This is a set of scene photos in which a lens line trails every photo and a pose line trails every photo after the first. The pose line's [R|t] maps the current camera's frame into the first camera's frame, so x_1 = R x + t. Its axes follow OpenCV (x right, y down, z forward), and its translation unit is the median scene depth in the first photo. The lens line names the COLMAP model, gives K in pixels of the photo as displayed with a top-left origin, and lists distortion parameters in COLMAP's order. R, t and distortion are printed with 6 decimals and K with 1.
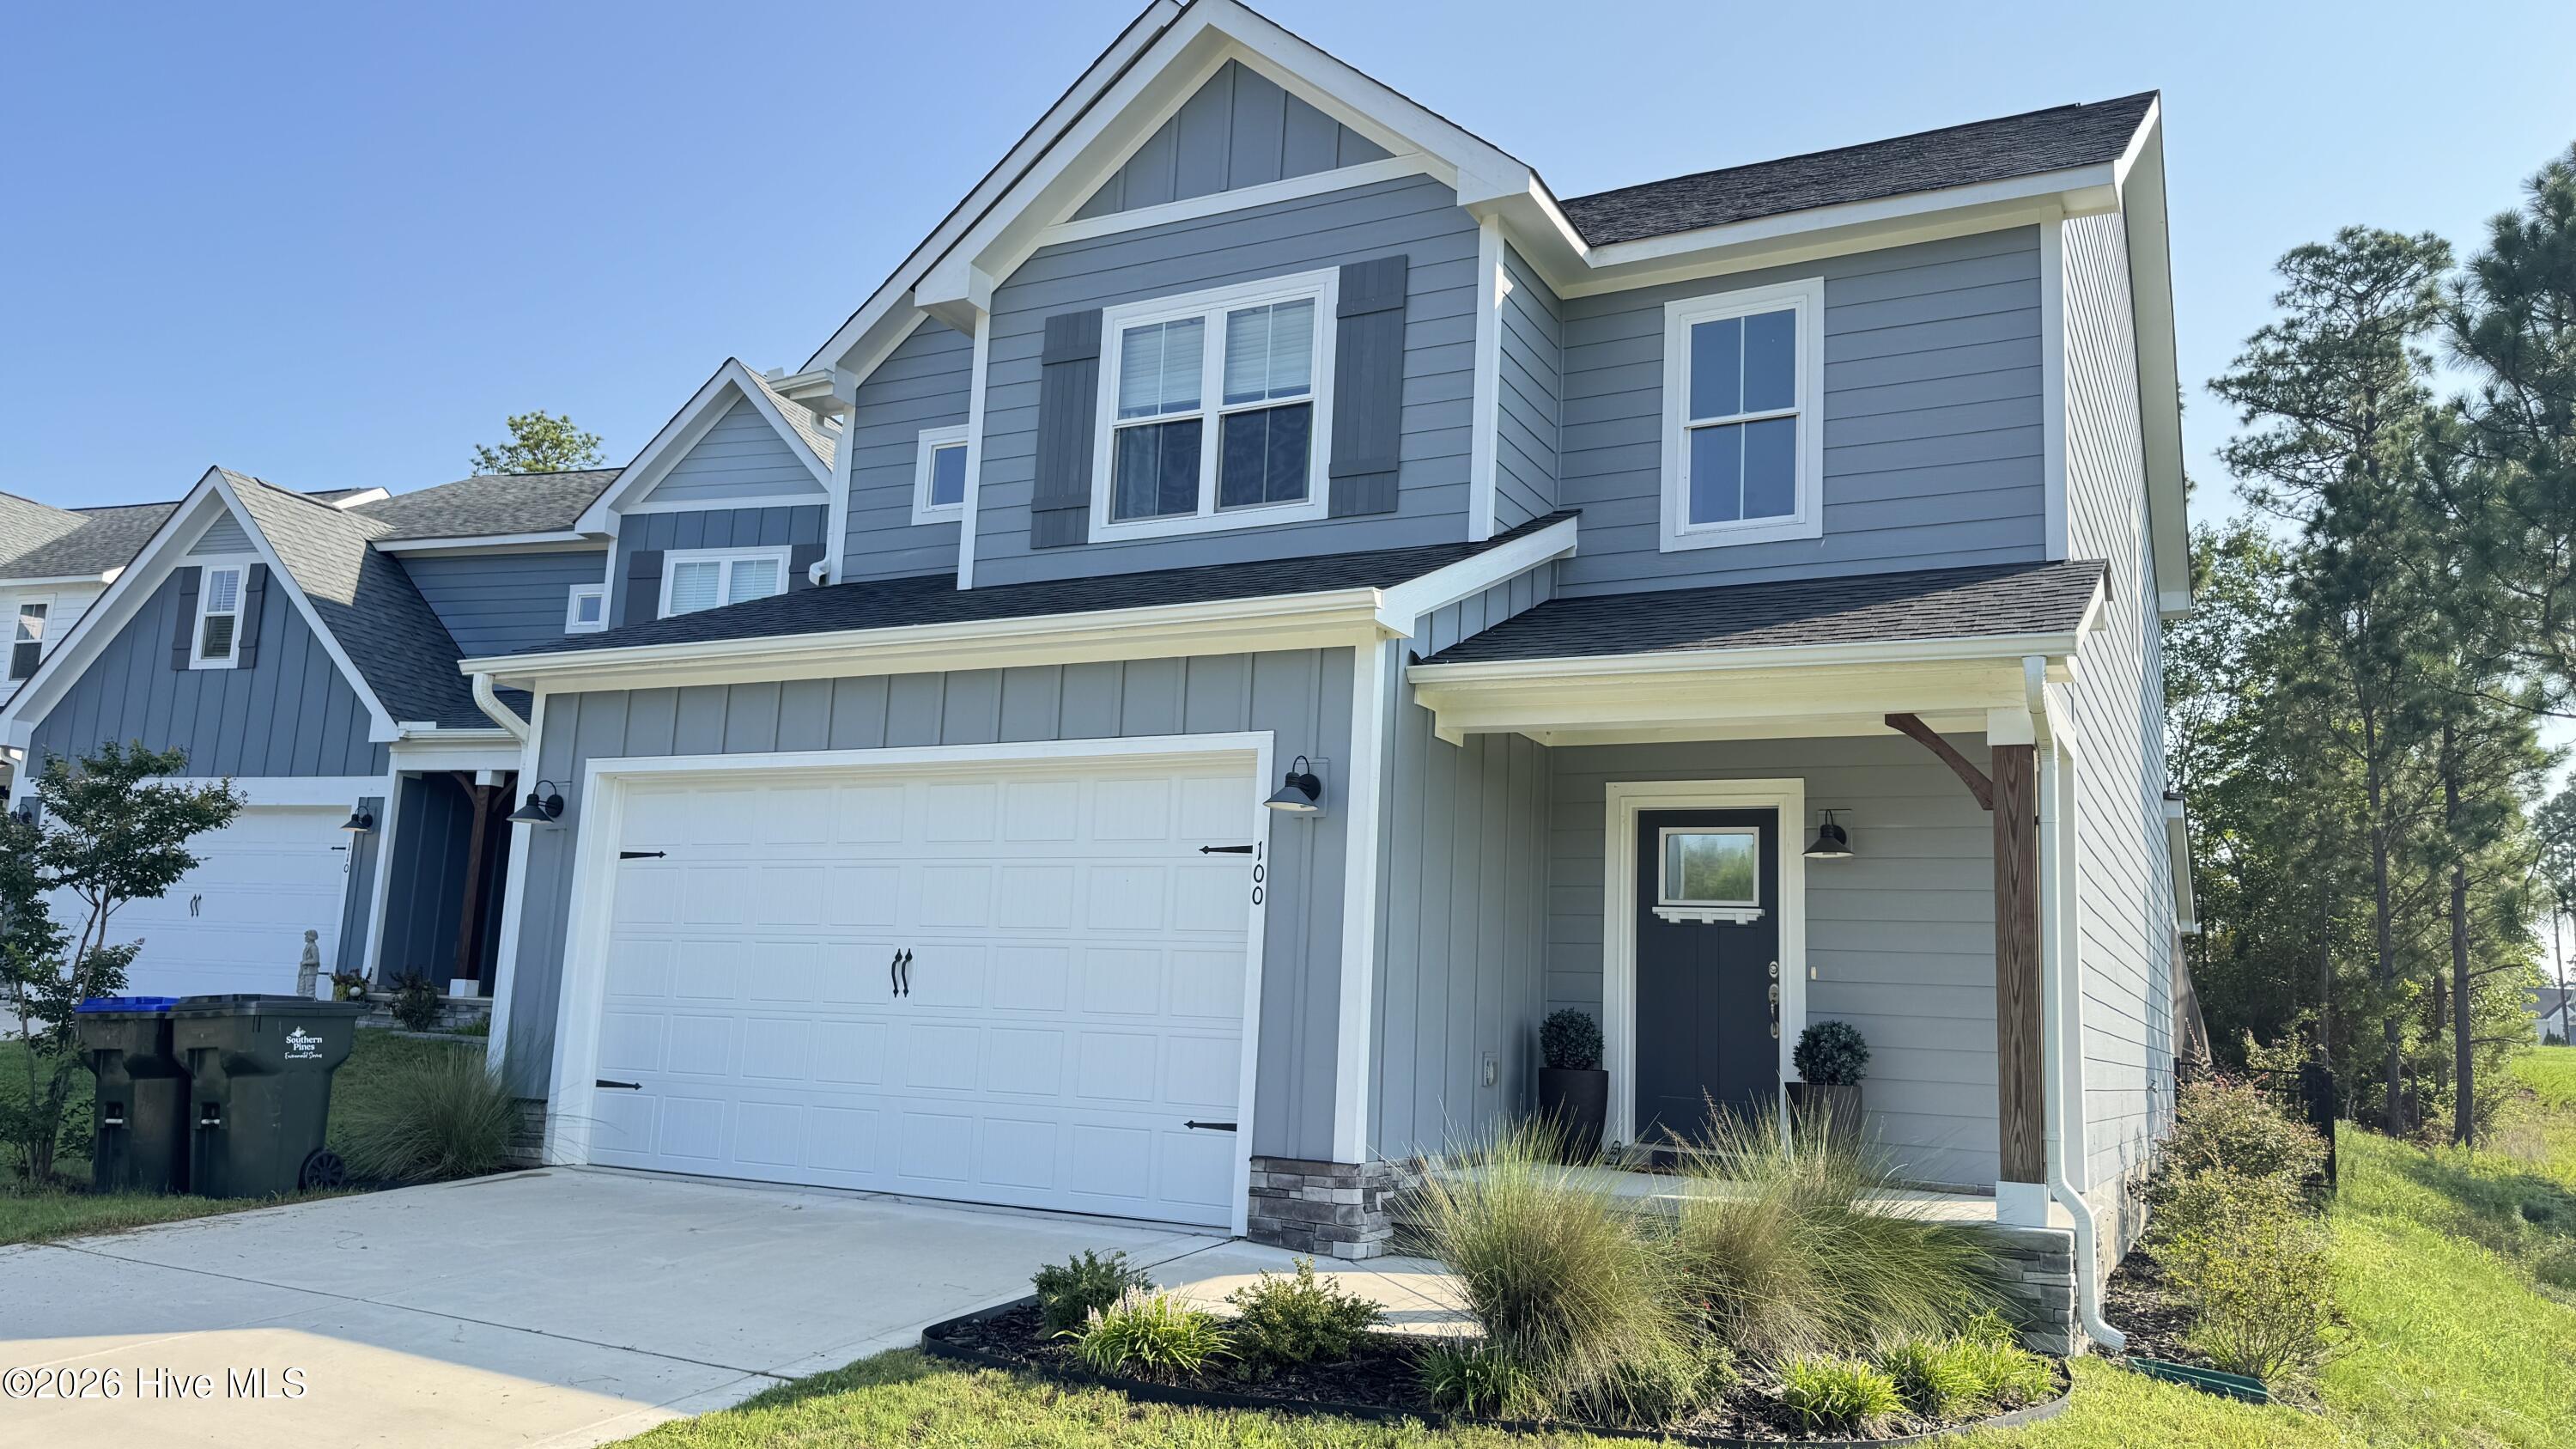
lens RADIAL K [[1800.6, 0, 1302.3], [0, 1800.6, 730.3], [0, 0, 1]] dist [0.137247, -0.202379]
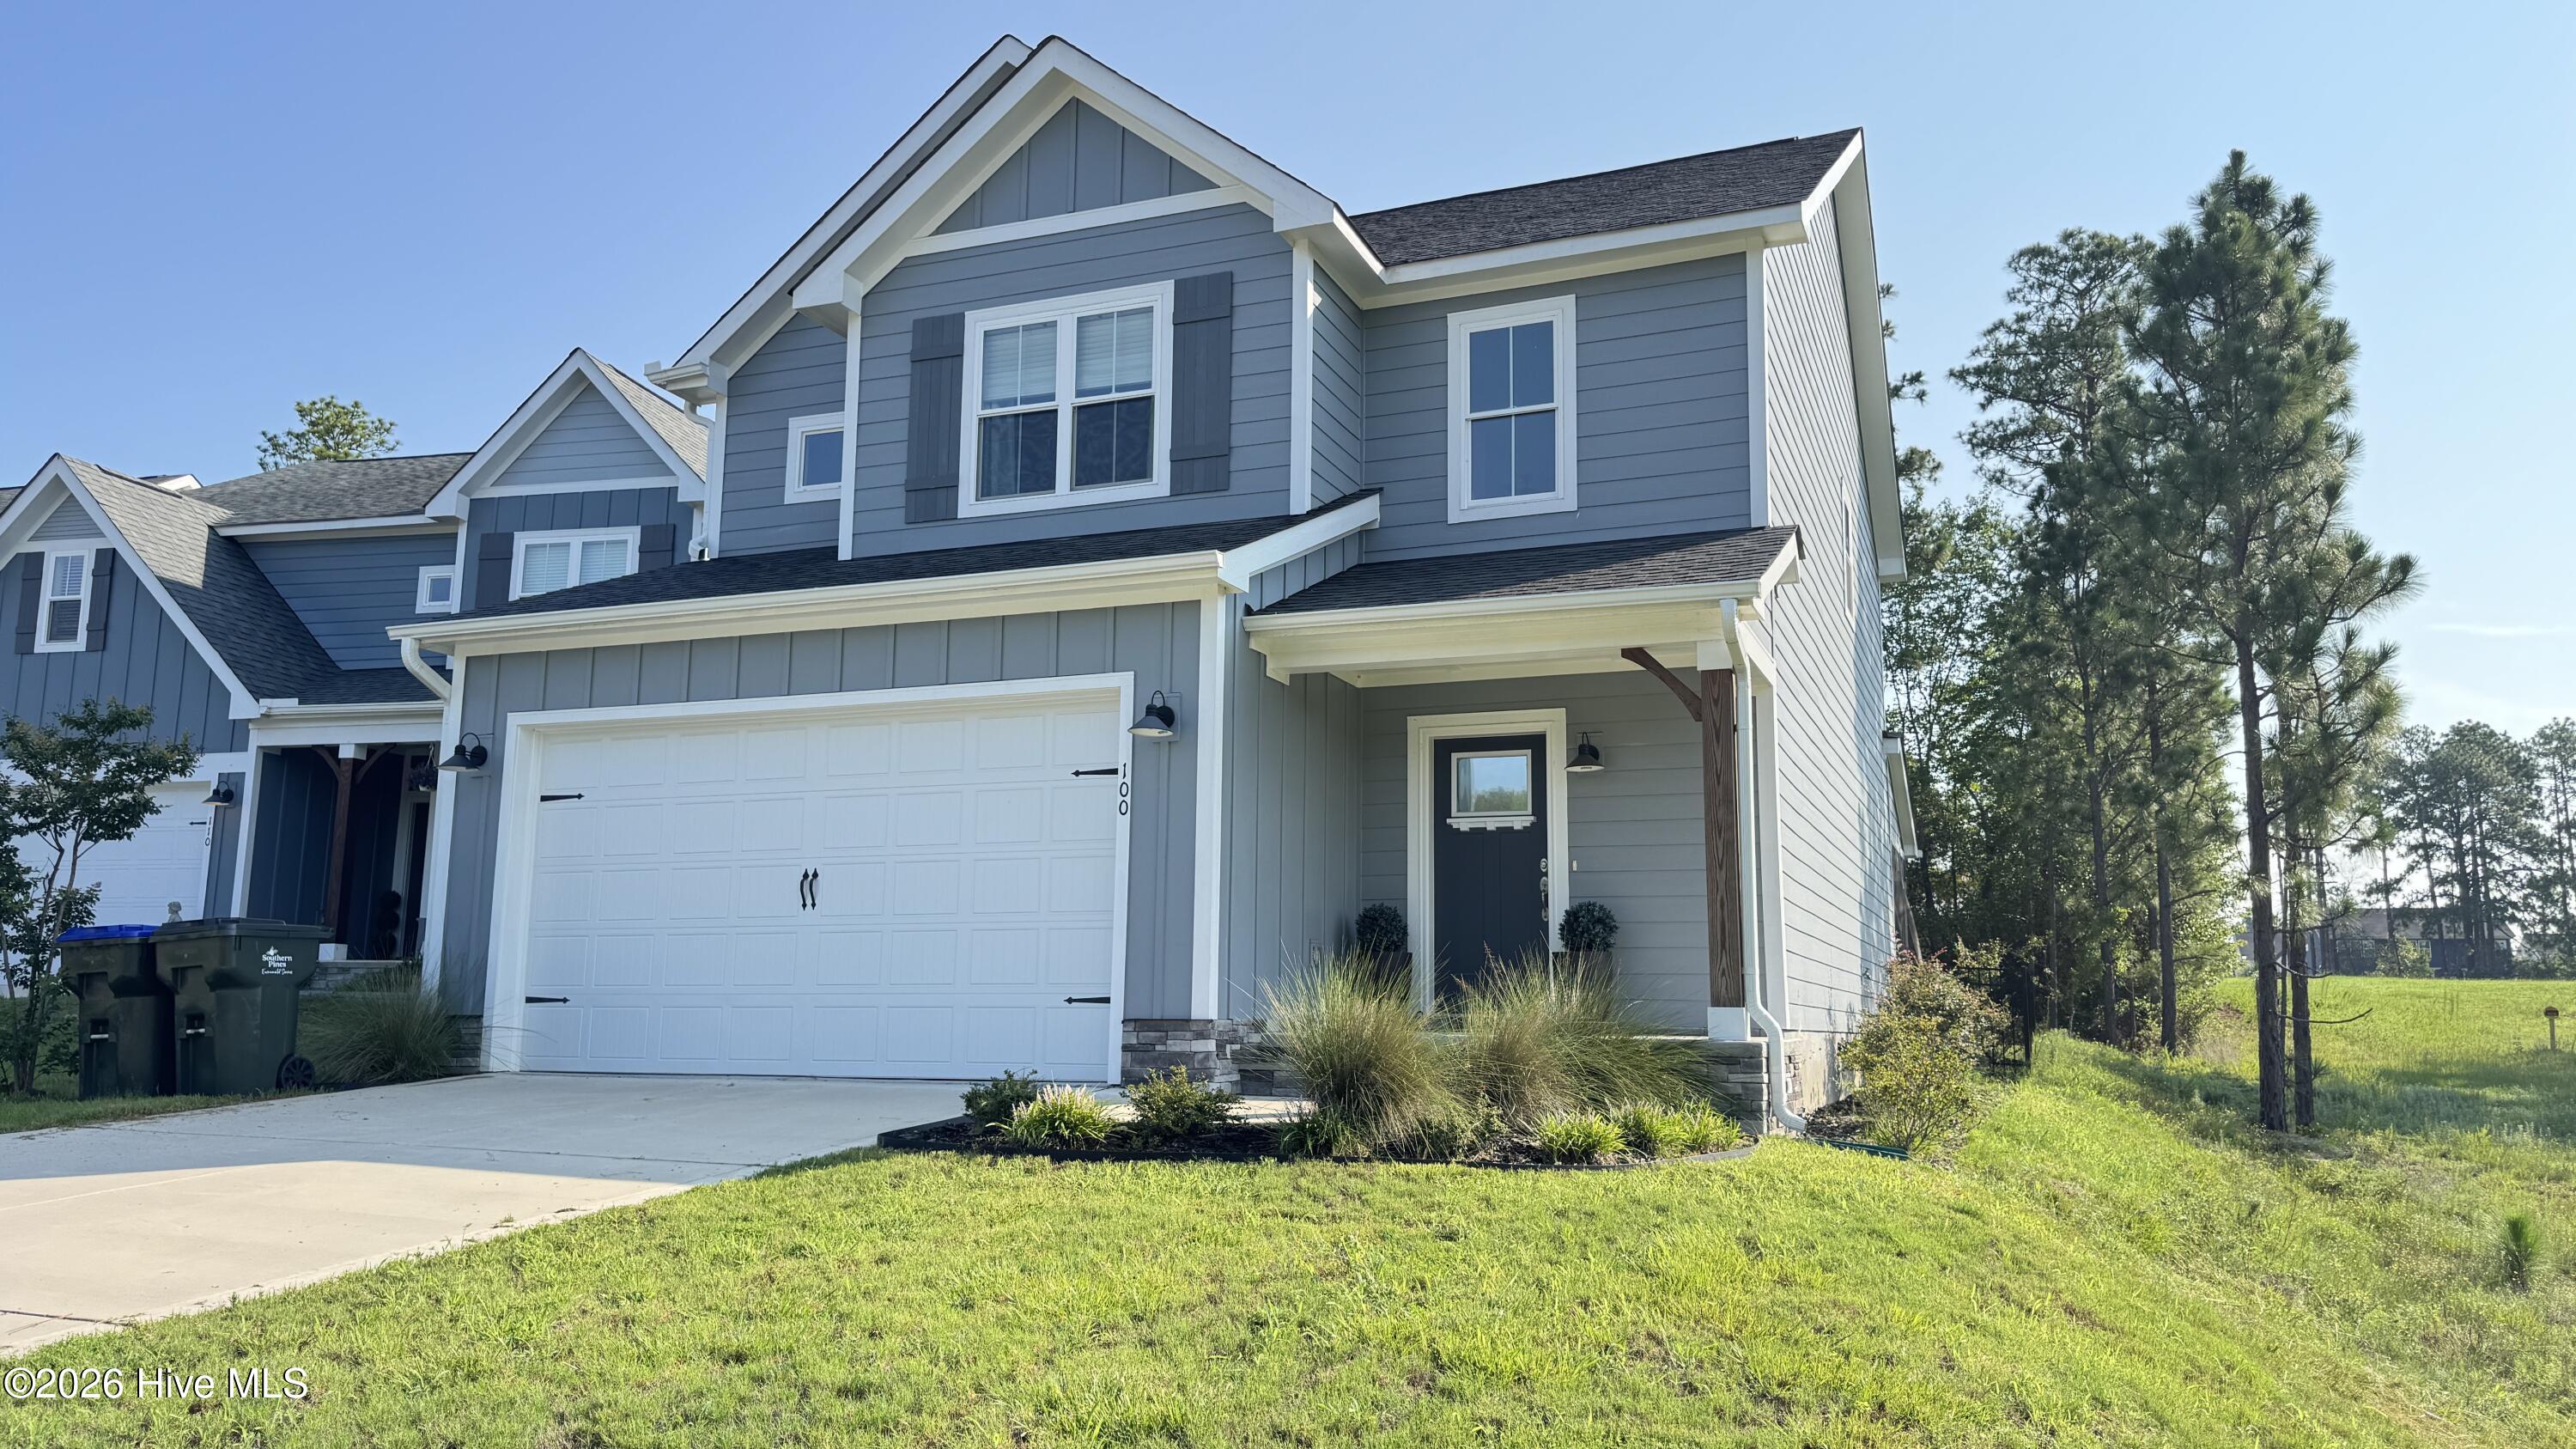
lens RADIAL K [[1800.6, 0, 1302.3], [0, 1800.6, 730.3], [0, 0, 1]] dist [0.137247, -0.202379]
pose [[0.994351, -0.019520, 0.104329, -0.024441], [0.018625, 0.999781, 0.009546, 0.024510], [-0.104493, -0.007549, 0.994497, -0.170704]]
